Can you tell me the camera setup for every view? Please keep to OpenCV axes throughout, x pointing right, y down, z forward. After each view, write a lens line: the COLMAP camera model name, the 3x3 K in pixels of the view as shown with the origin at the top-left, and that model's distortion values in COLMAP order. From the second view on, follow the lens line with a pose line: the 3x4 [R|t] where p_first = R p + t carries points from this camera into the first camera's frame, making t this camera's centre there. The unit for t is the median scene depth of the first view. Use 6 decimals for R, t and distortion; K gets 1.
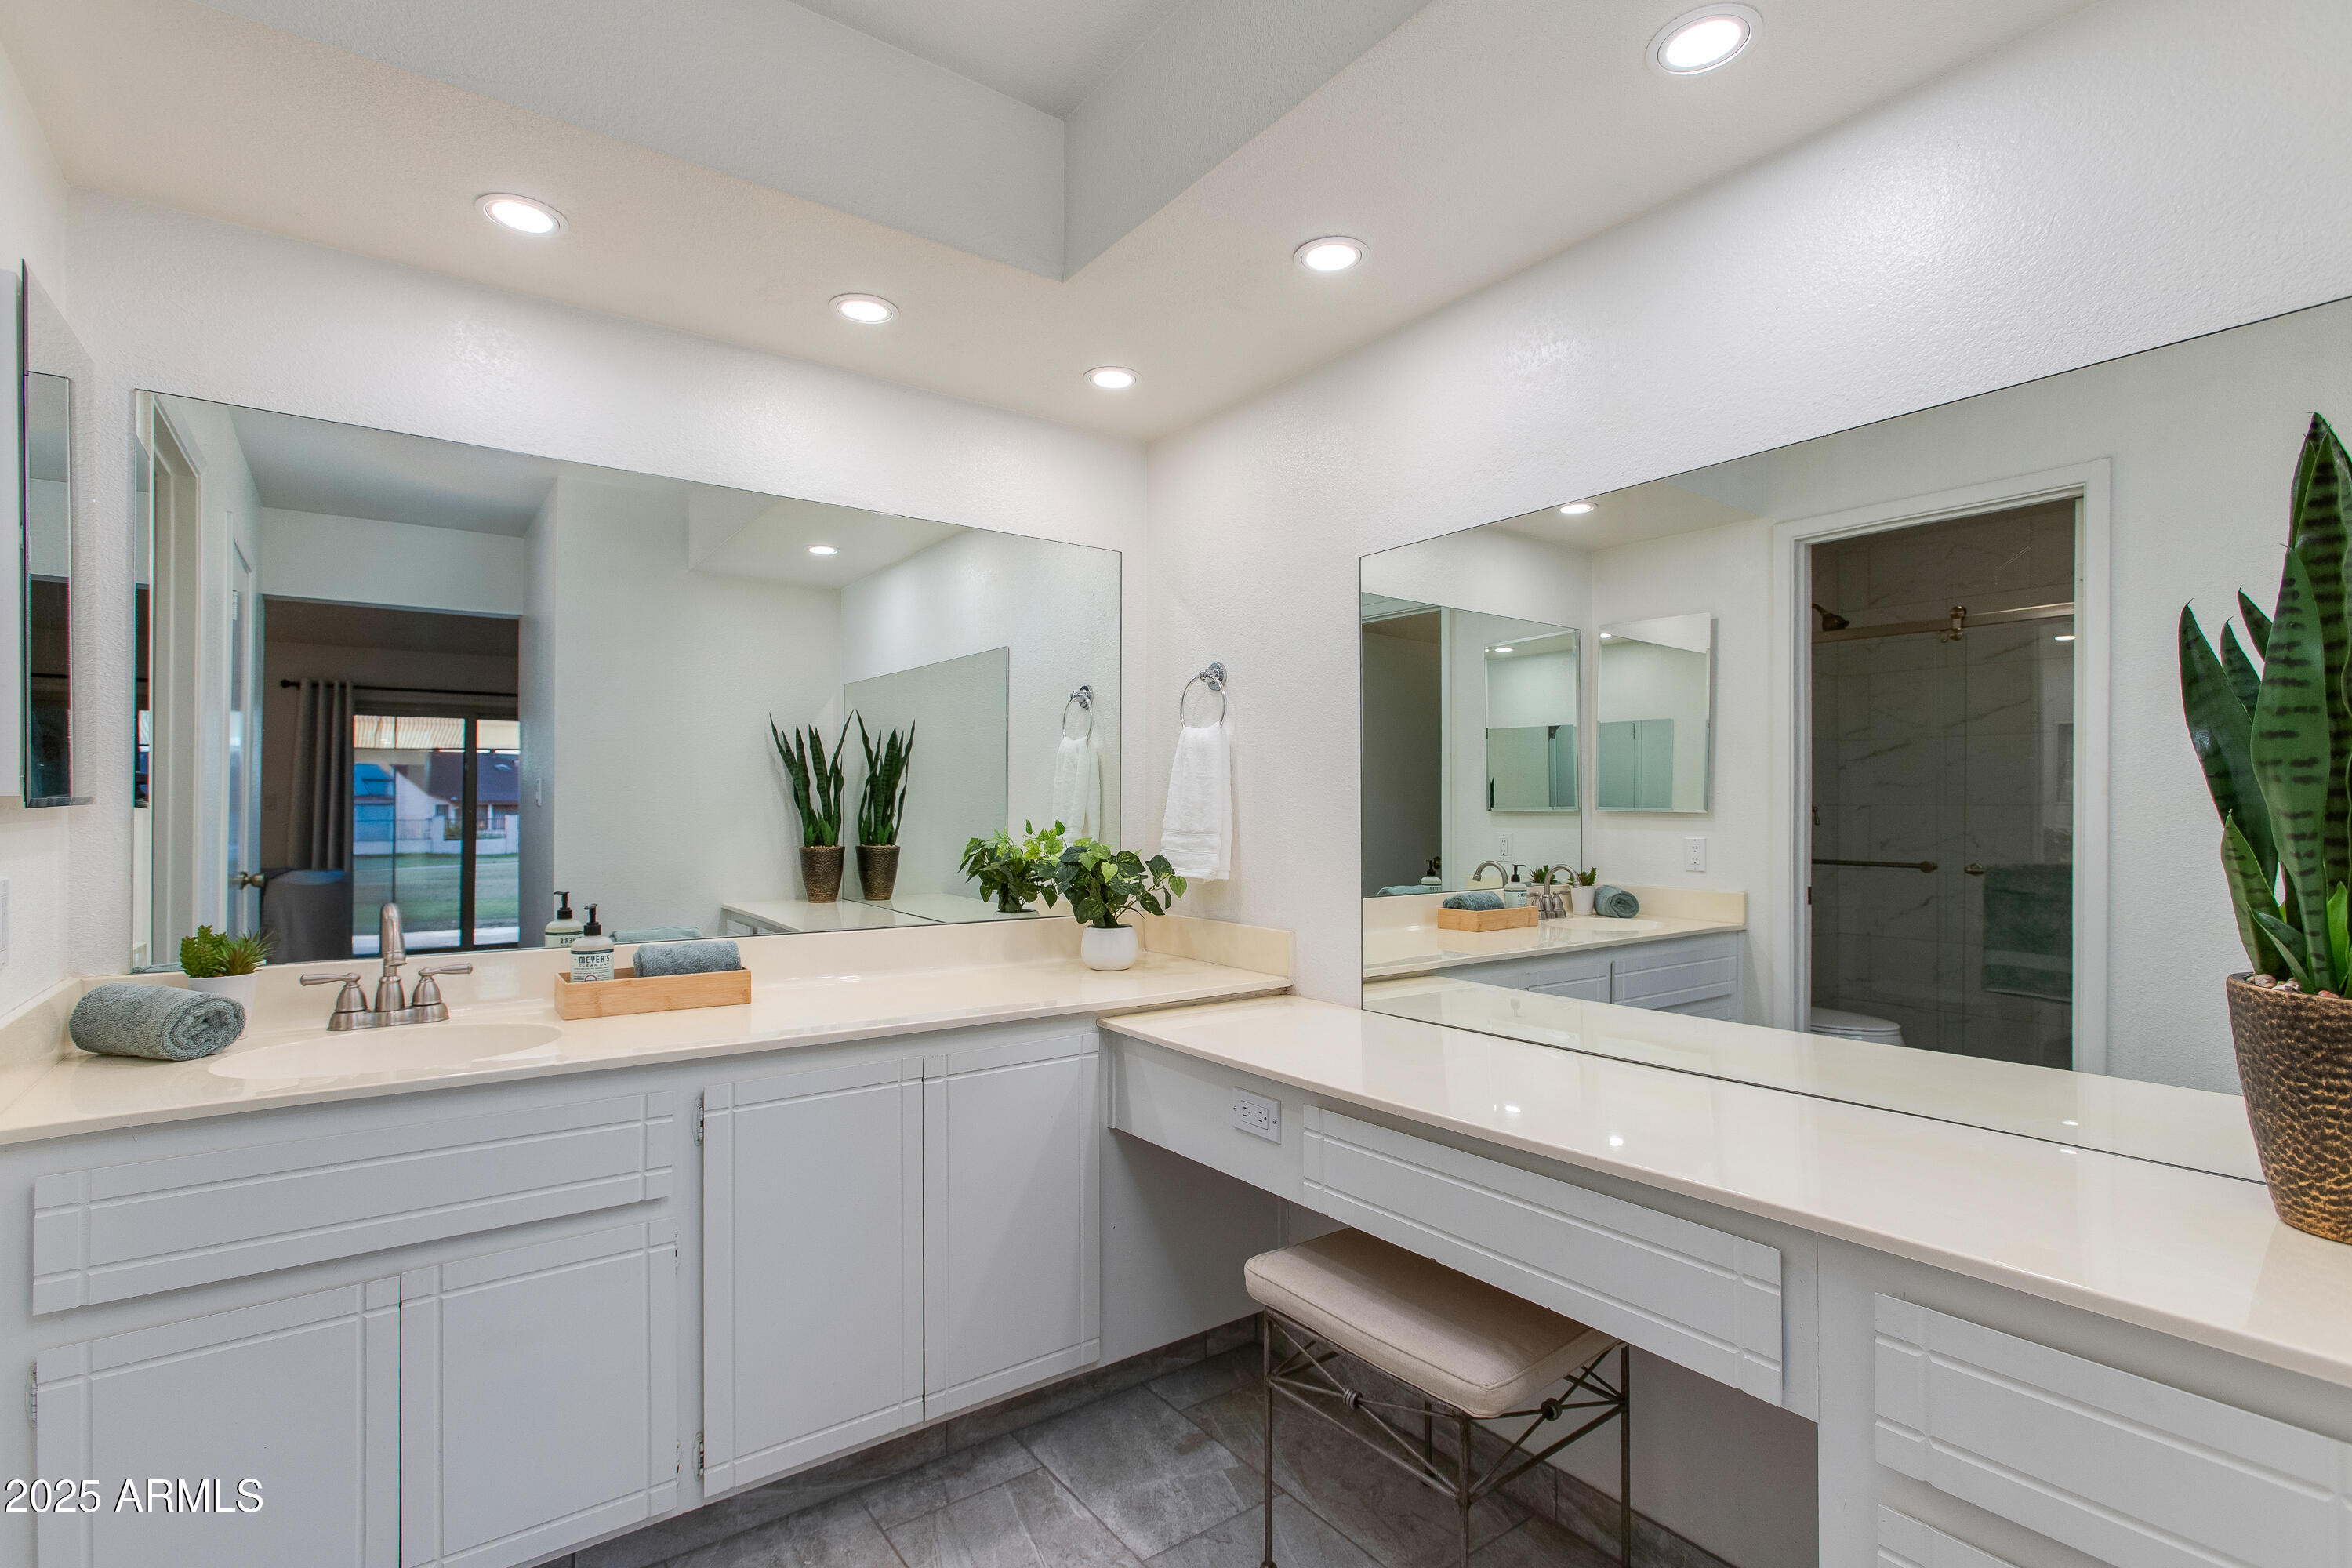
lens RADIAL K [[1071.3, 0, 1165.4], [0, 1071.3, 797.7], [0, 0, 1]] dist [0.000395, 0.001838]
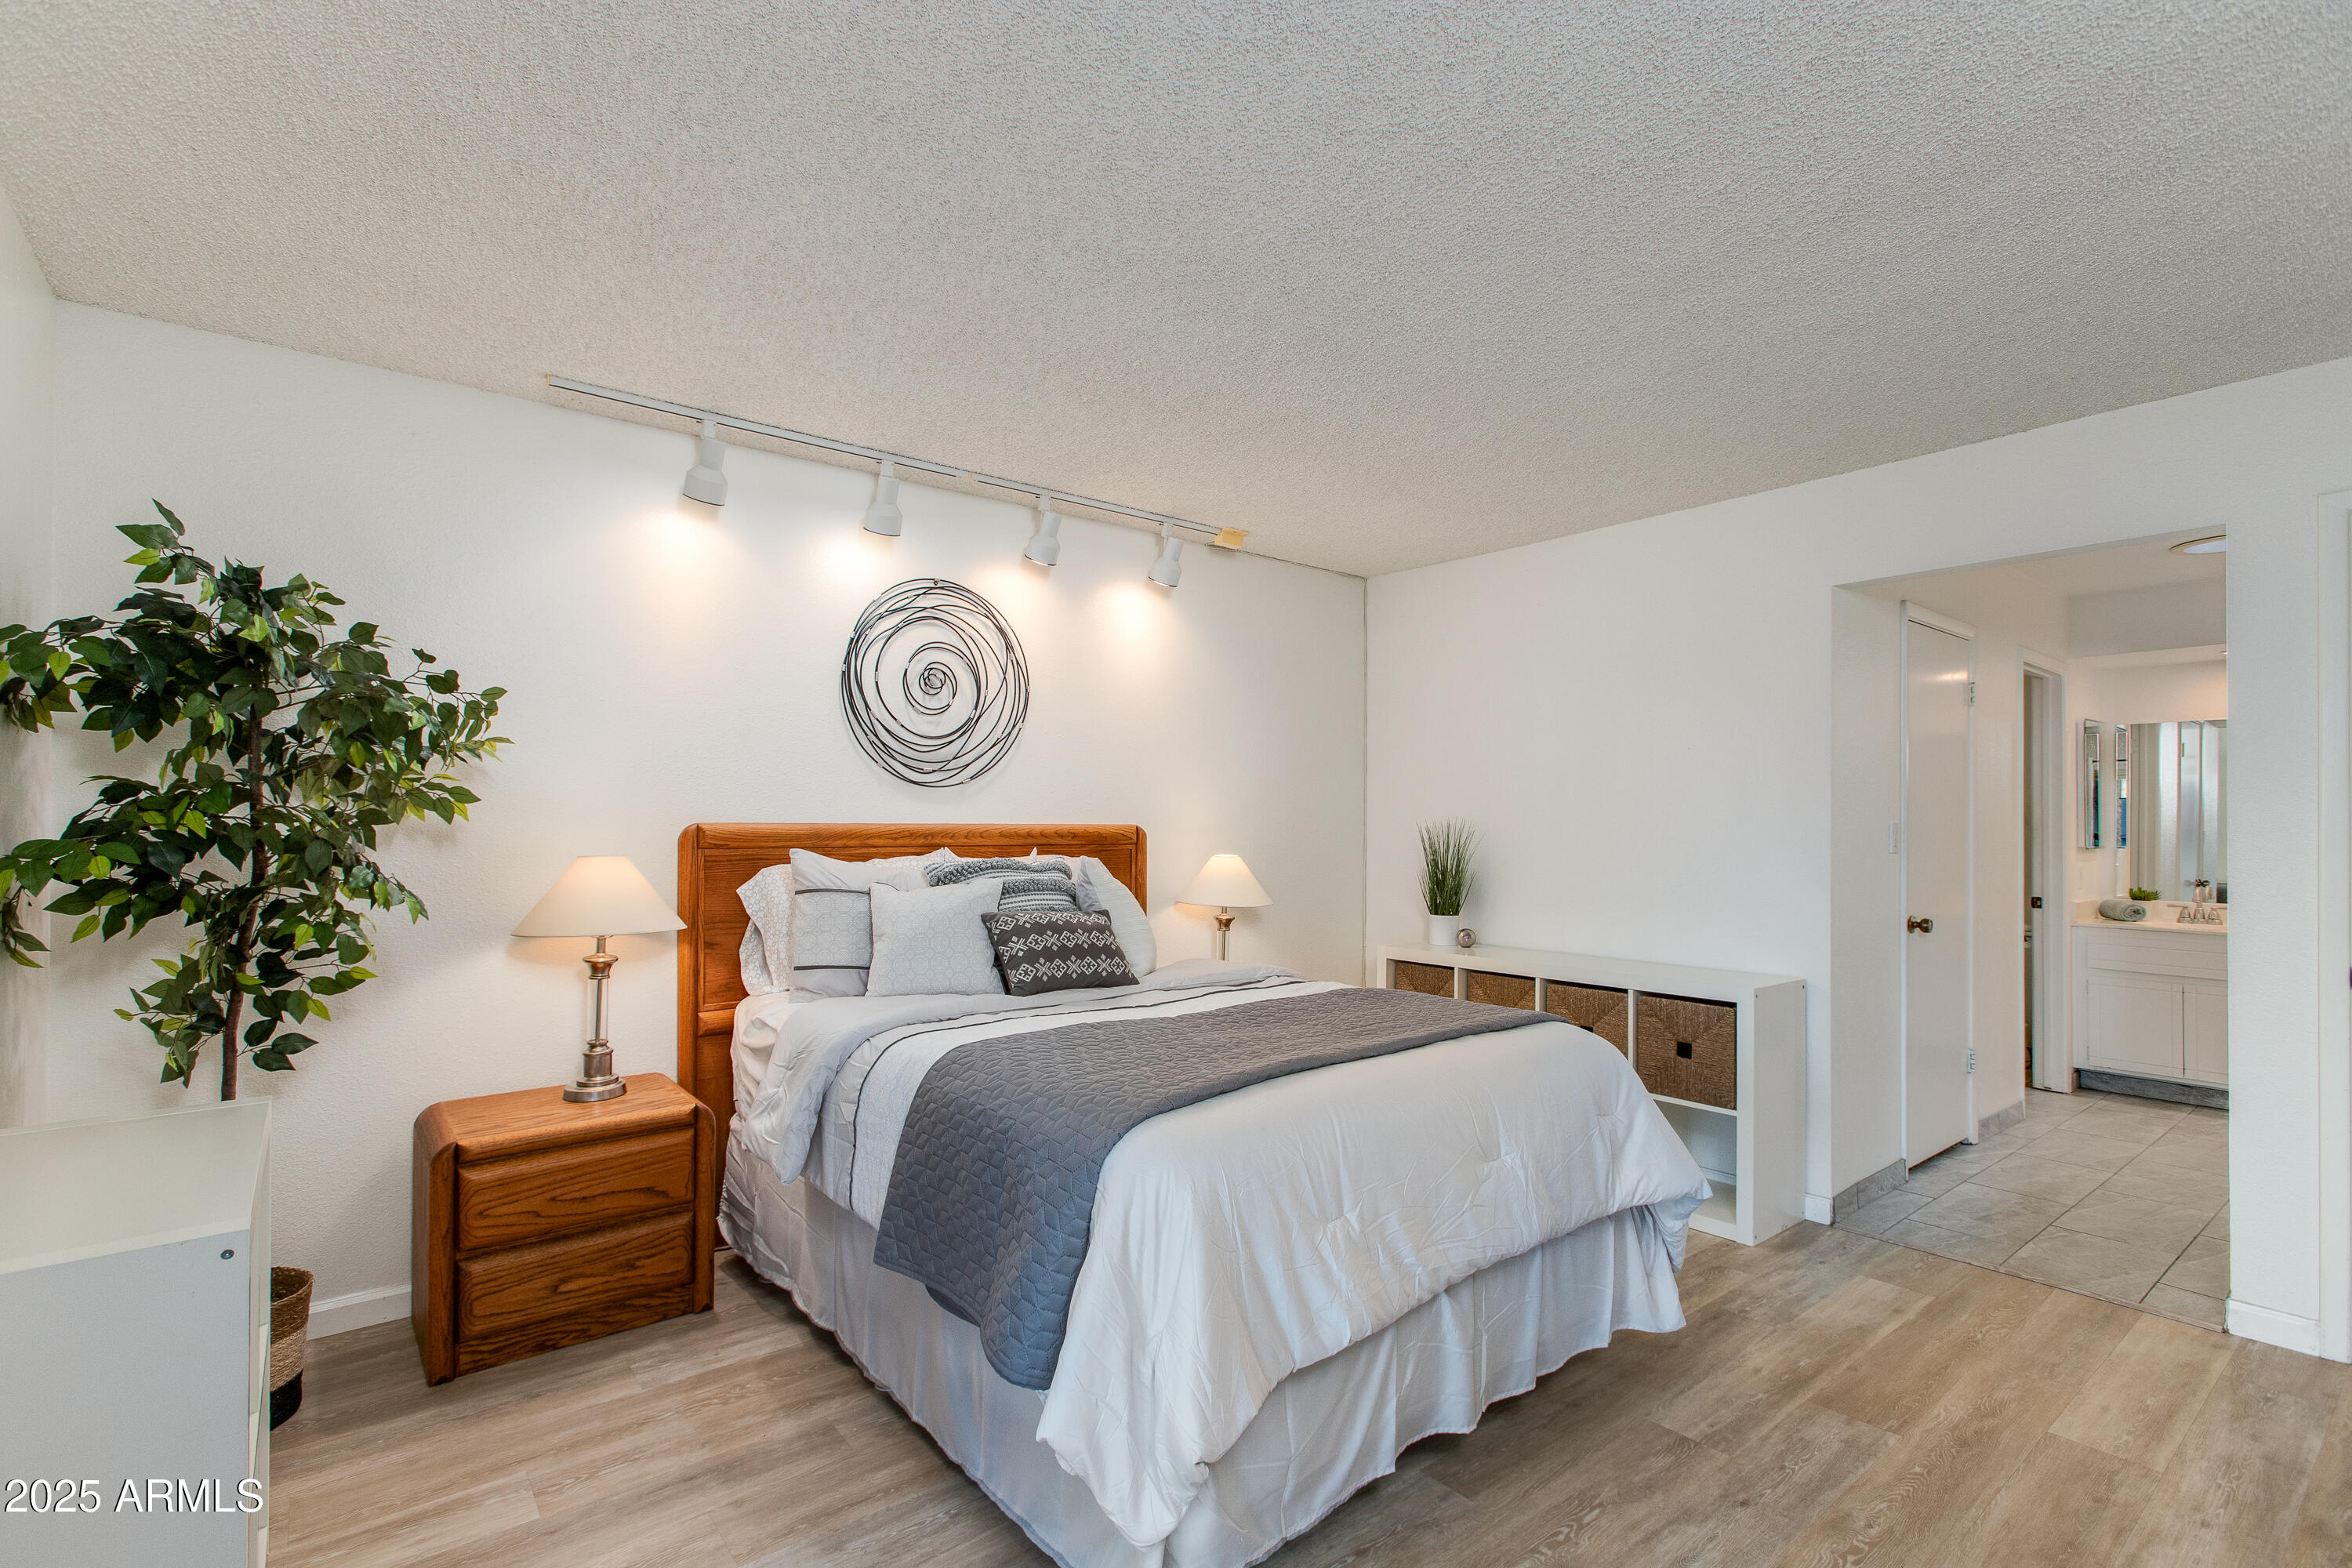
lens RADIAL K [[1071.3, 0, 1177.3], [0, 1071.3, 795.7], [0, 0, 1]] dist [0.000395, 0.001838]
pose [[0.016721, -0.010438, -0.999806, 0.656548], [0.001524, 0.999945, -0.010414, -0.033972], [0.999859, -0.001349, 0.016735, -0.557429]]
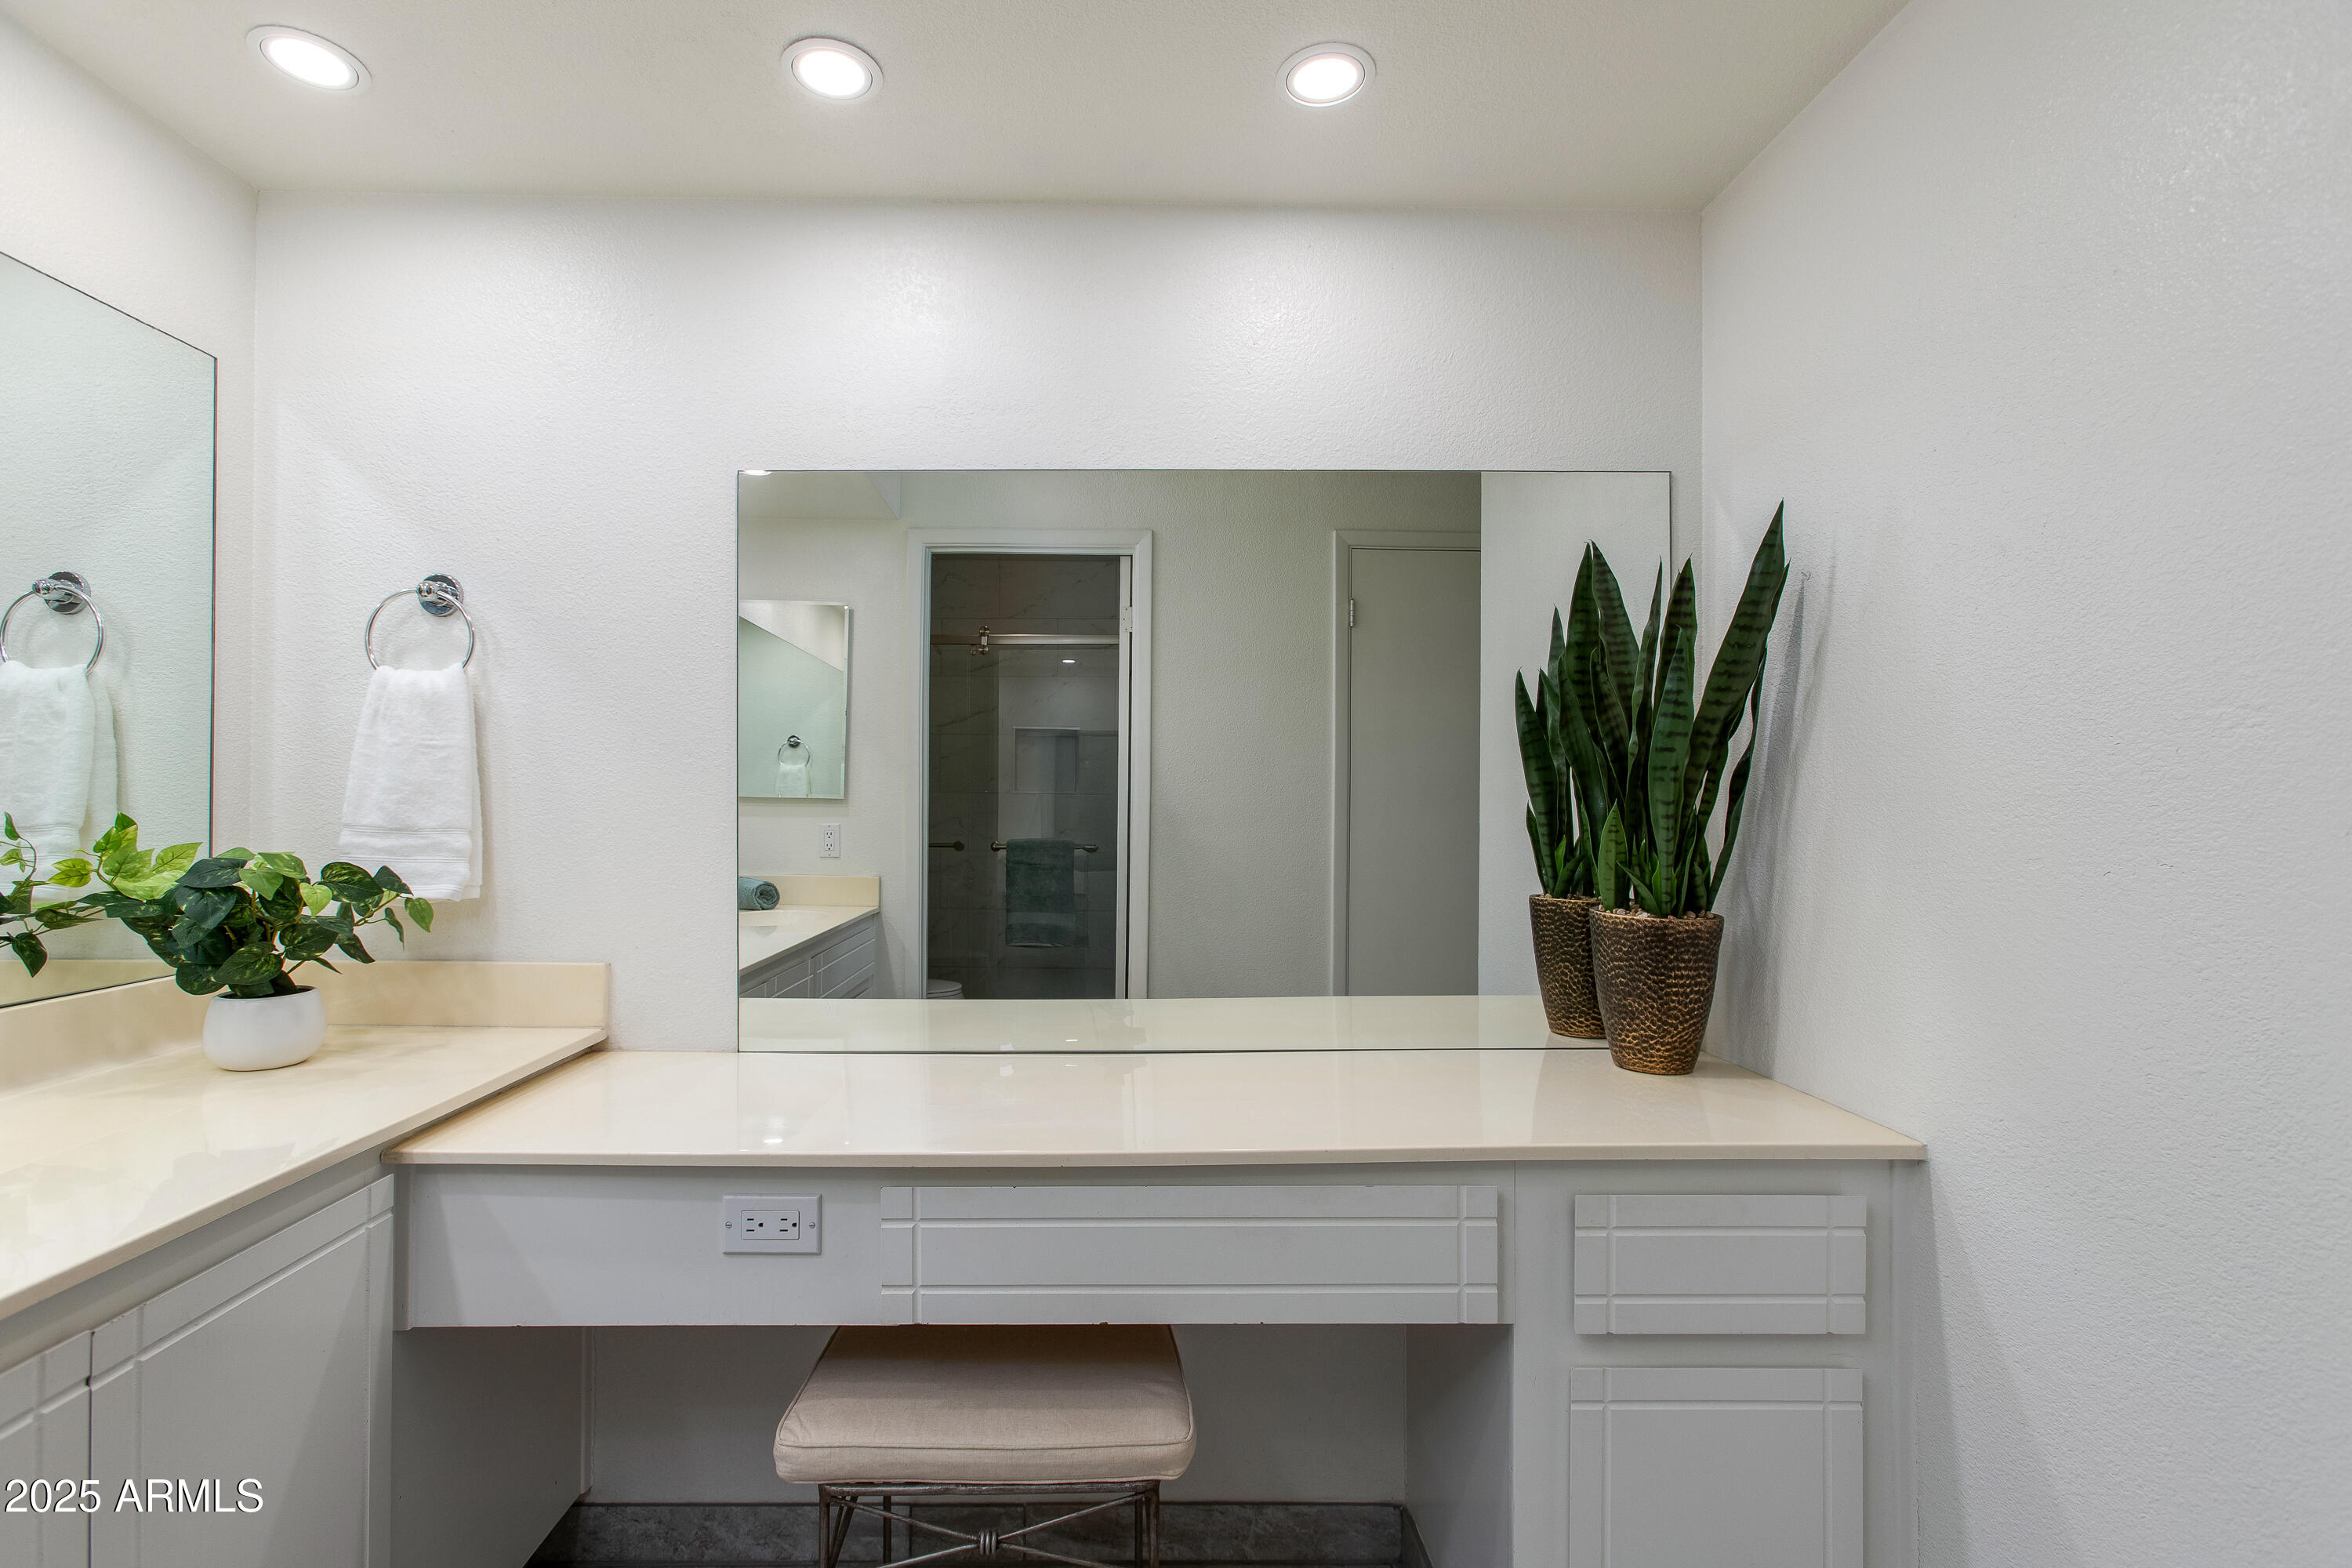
lens RADIAL K [[1071.3, 0, 1168.2], [0, 1071.3, 789.0], [0, 0, 1]] dist [0.000395, 0.001838]
pose [[0.592022, 0.009667, 0.805863, -0.244359], [-0.013086, 0.999912, -0.002381, 0.003944], [-0.805815, -0.009136, 0.592097, 0.269800]]
